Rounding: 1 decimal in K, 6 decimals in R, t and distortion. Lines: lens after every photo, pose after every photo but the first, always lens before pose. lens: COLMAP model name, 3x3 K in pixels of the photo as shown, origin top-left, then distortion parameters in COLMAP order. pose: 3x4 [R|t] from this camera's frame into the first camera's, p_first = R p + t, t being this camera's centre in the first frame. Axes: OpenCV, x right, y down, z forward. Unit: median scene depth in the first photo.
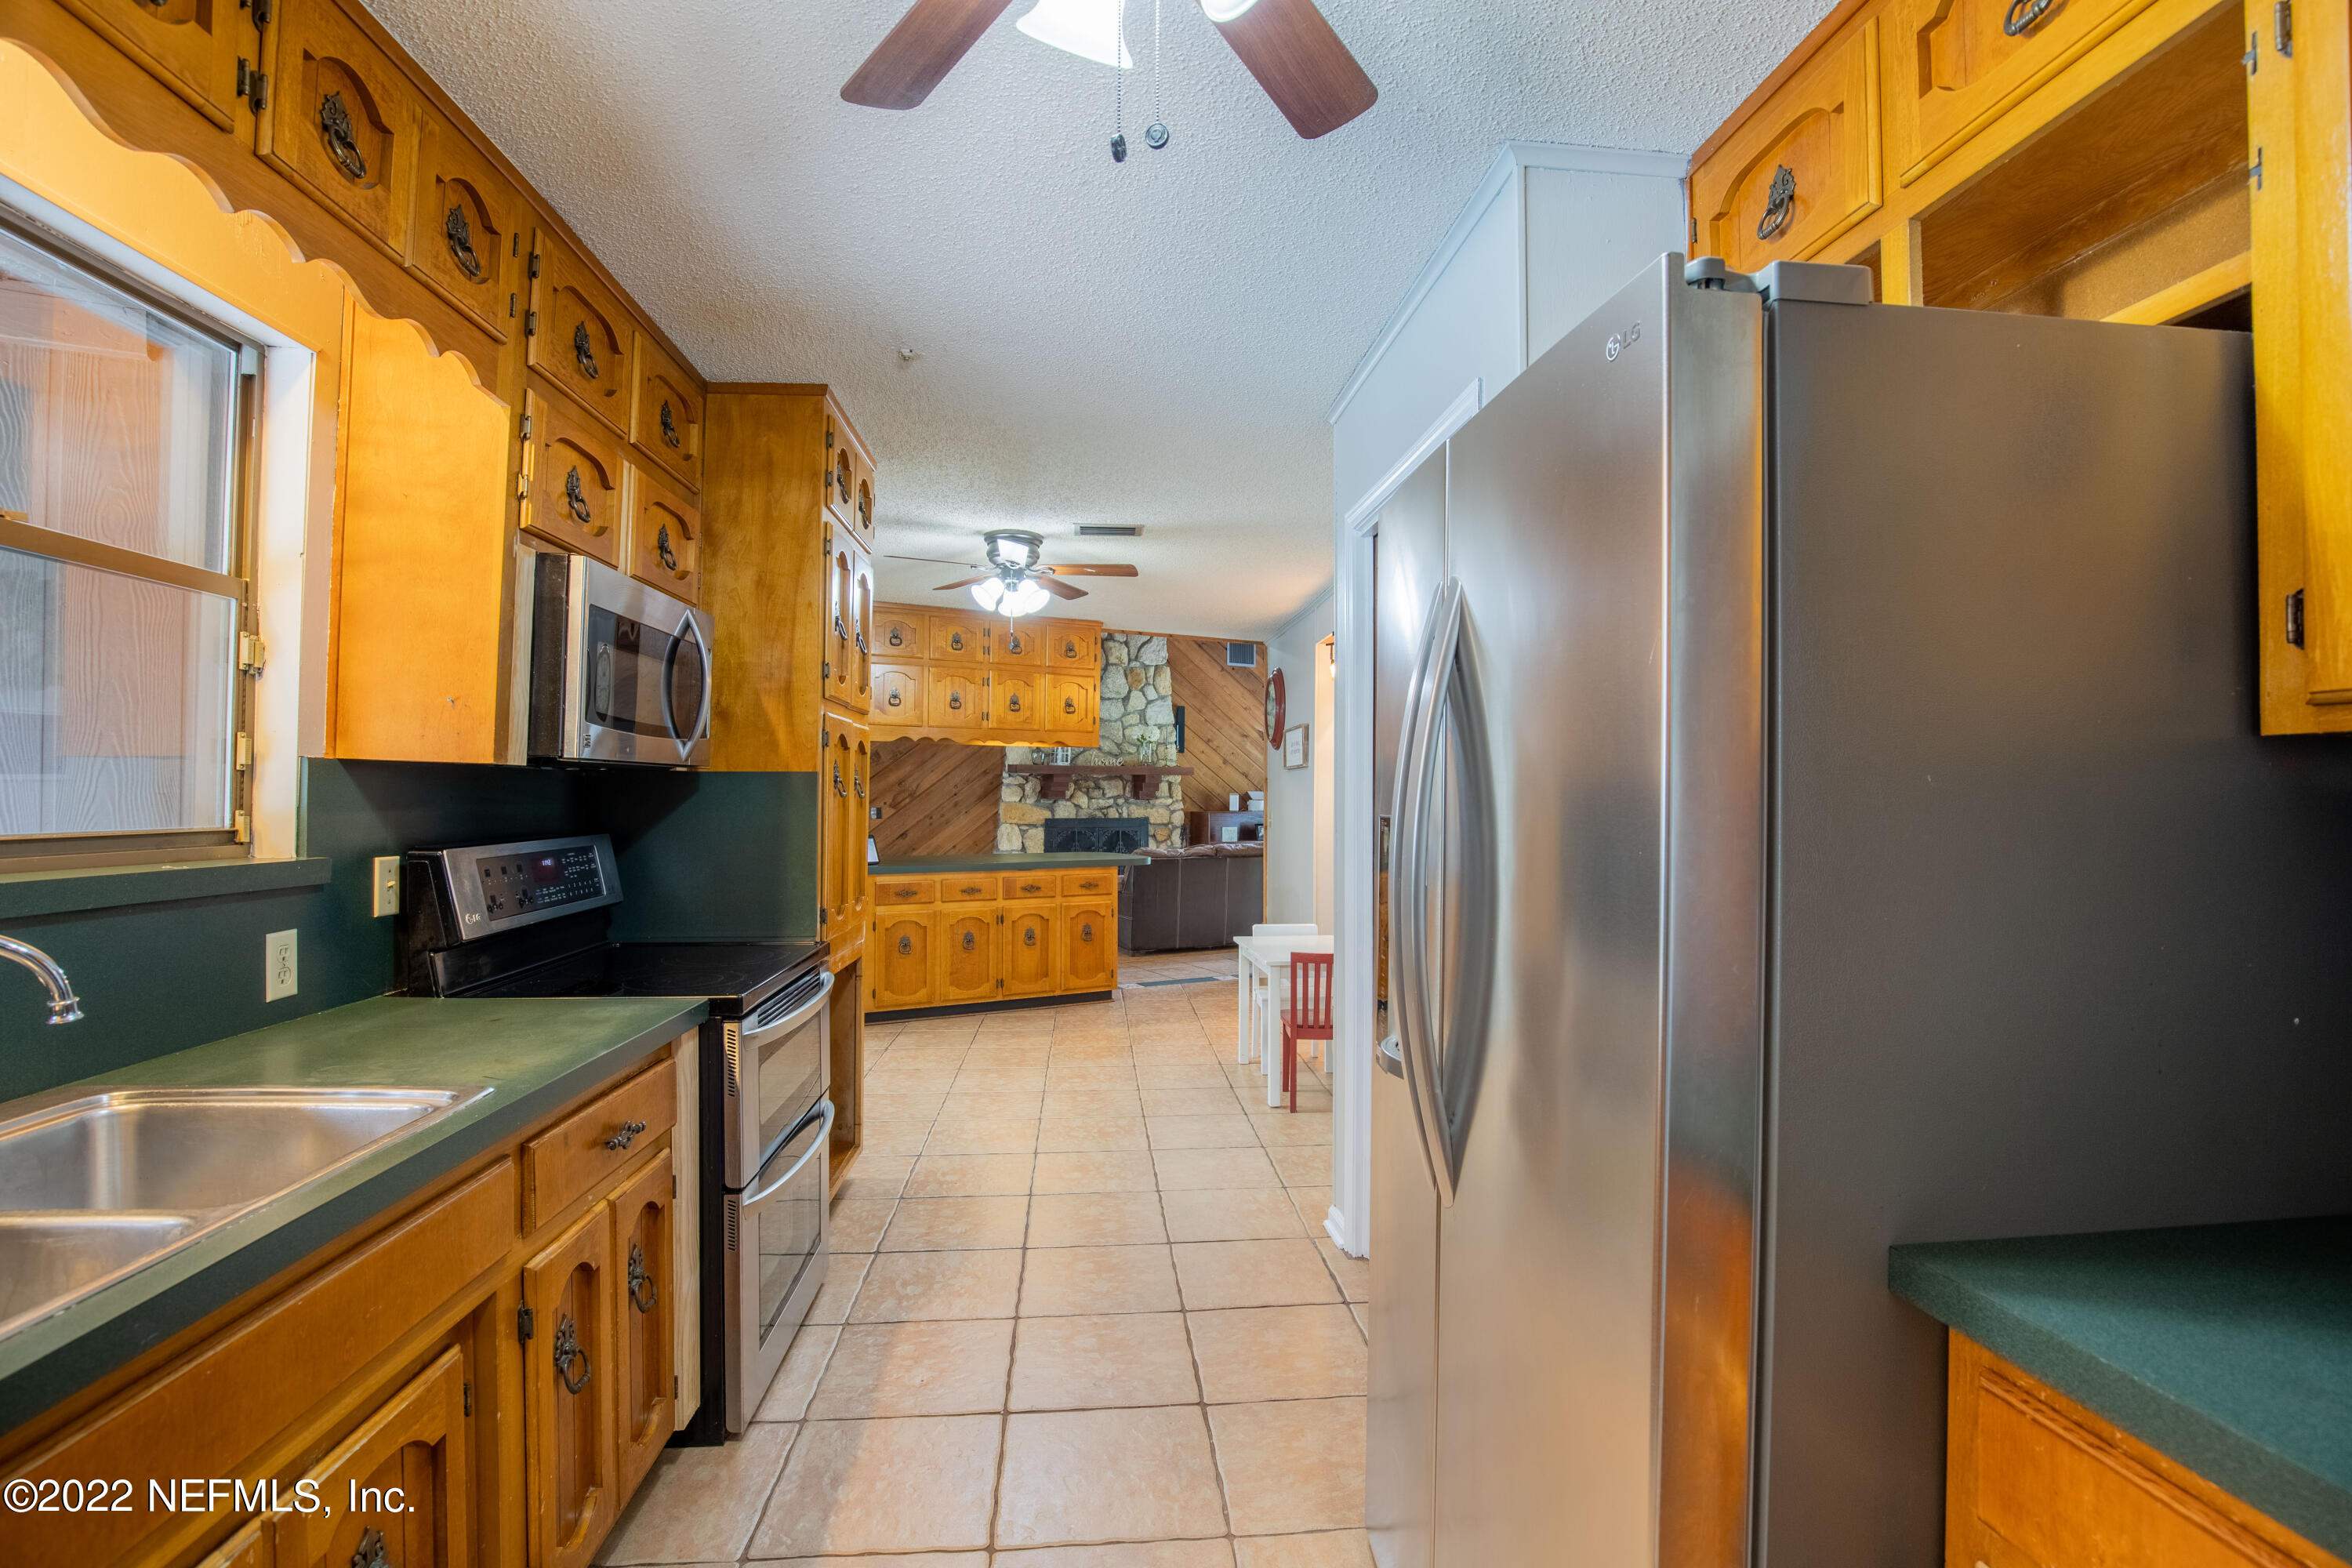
lens RADIAL K [[1080.4, 0, 1178.9], [0, 1080.4, 787.4], [0, 0, 1]] dist [-0.033252, 0.004956]
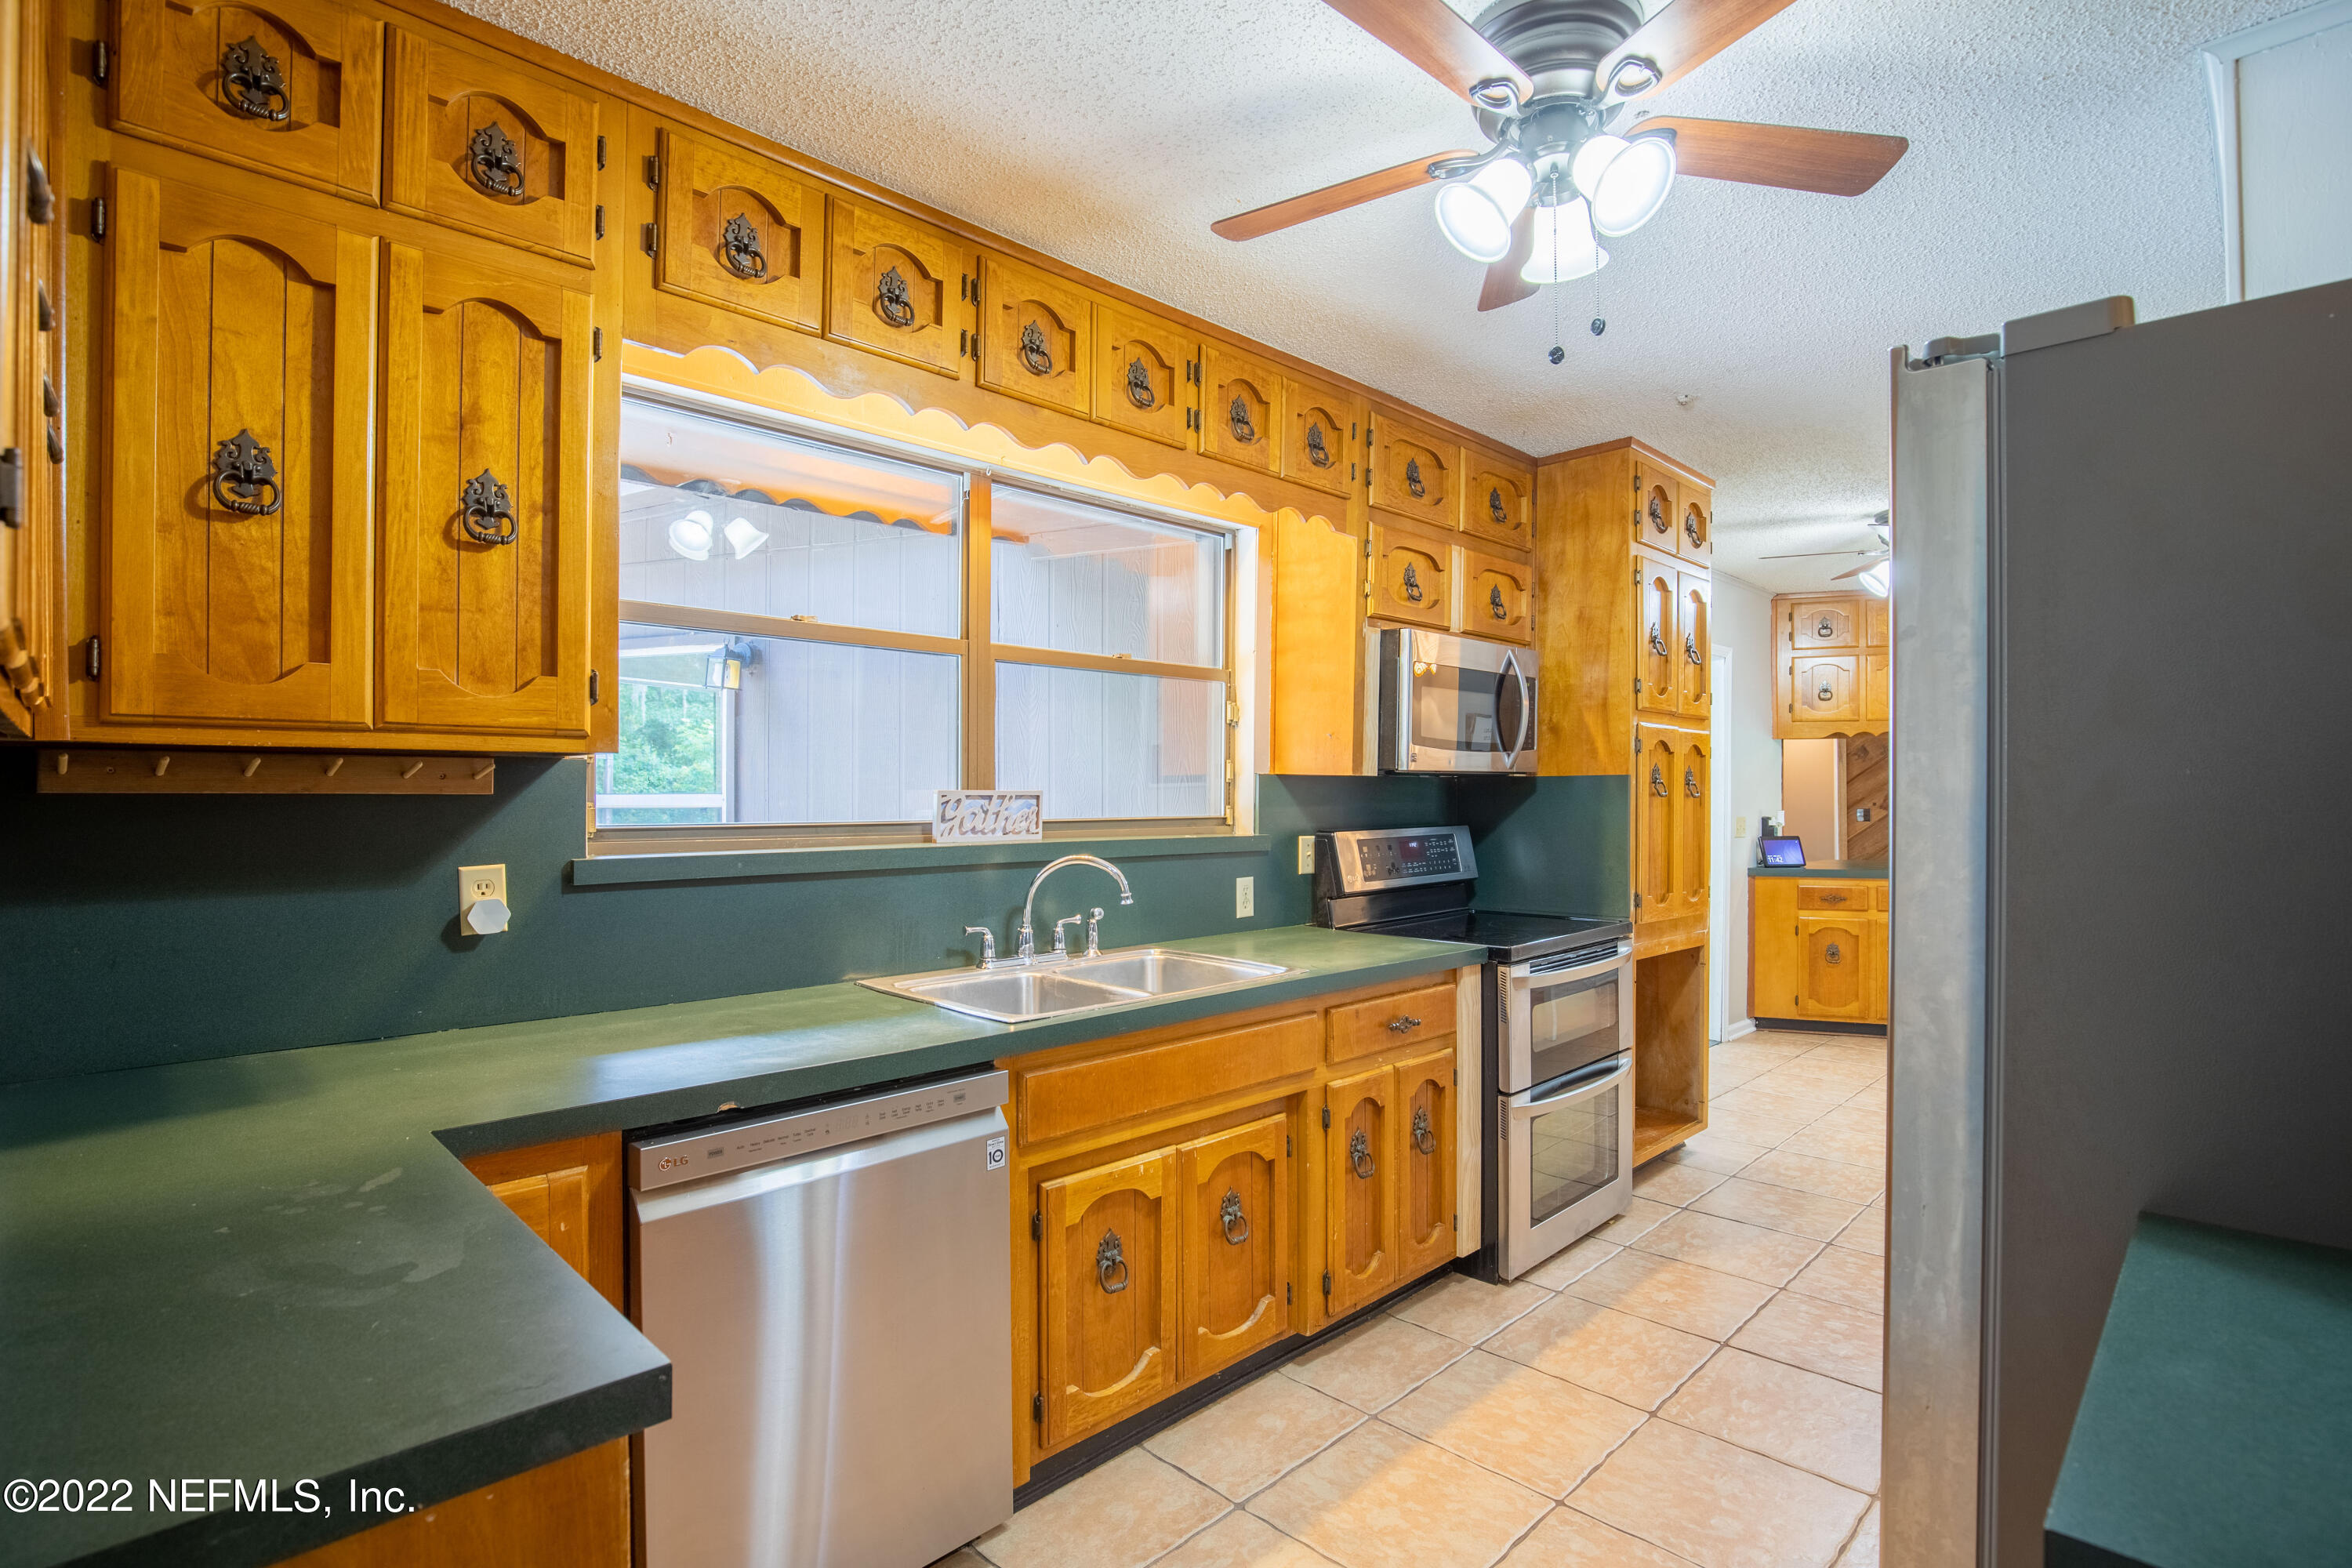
lens RADIAL K [[1137.3, 0, 1177.9], [0, 1137.3, 791.7], [0, 0, 1]] dist [-0.029935, 0.004953]
pose [[0.635764, -0.007162, -0.771850, 0.293256], [0.009818, 0.999951, -0.001192, 0.000328], [0.771821, -0.006820, 0.635804, -0.143457]]
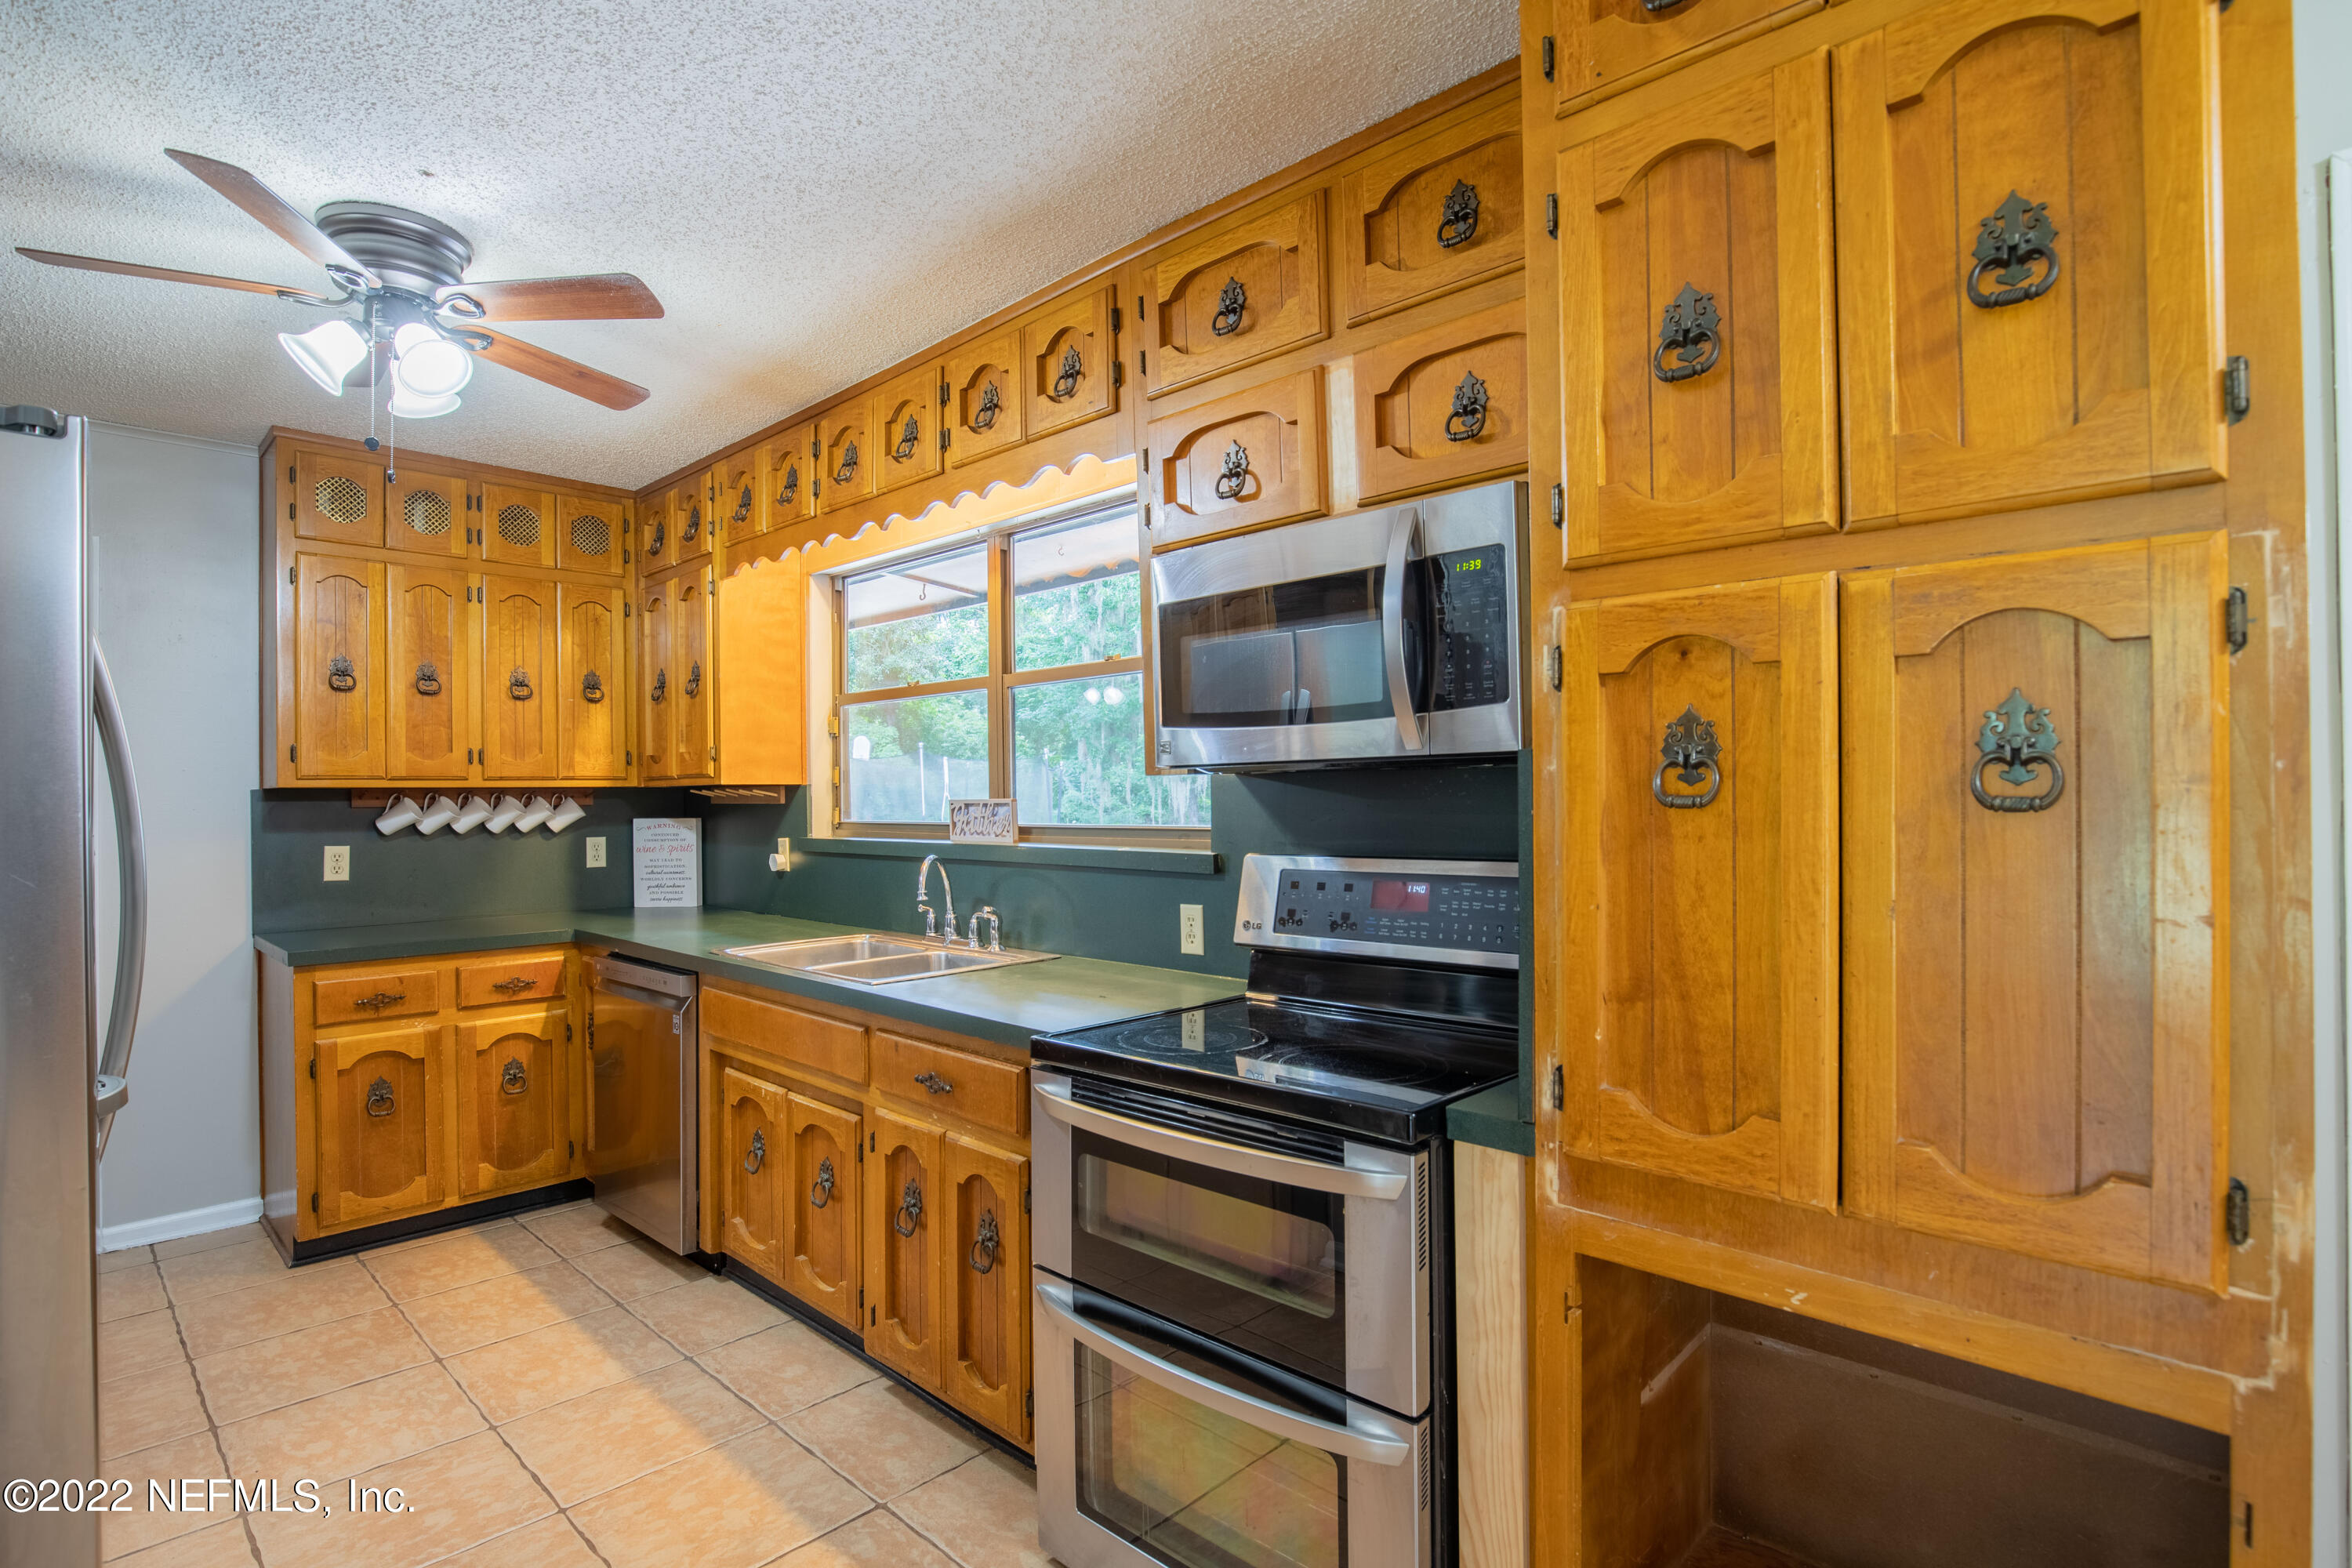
lens RADIAL K [[1137.3, 0, 1180.6], [0, 1137.3, 794.2], [0, 0, 1]] dist [-0.029935, 0.004953]
pose [[-0.750862, 0.000403, -0.660459, 0.075191], [0.010982, 0.999869, -0.011874, 0.006899], [0.660368, -0.016169, -0.750768, 1.259964]]
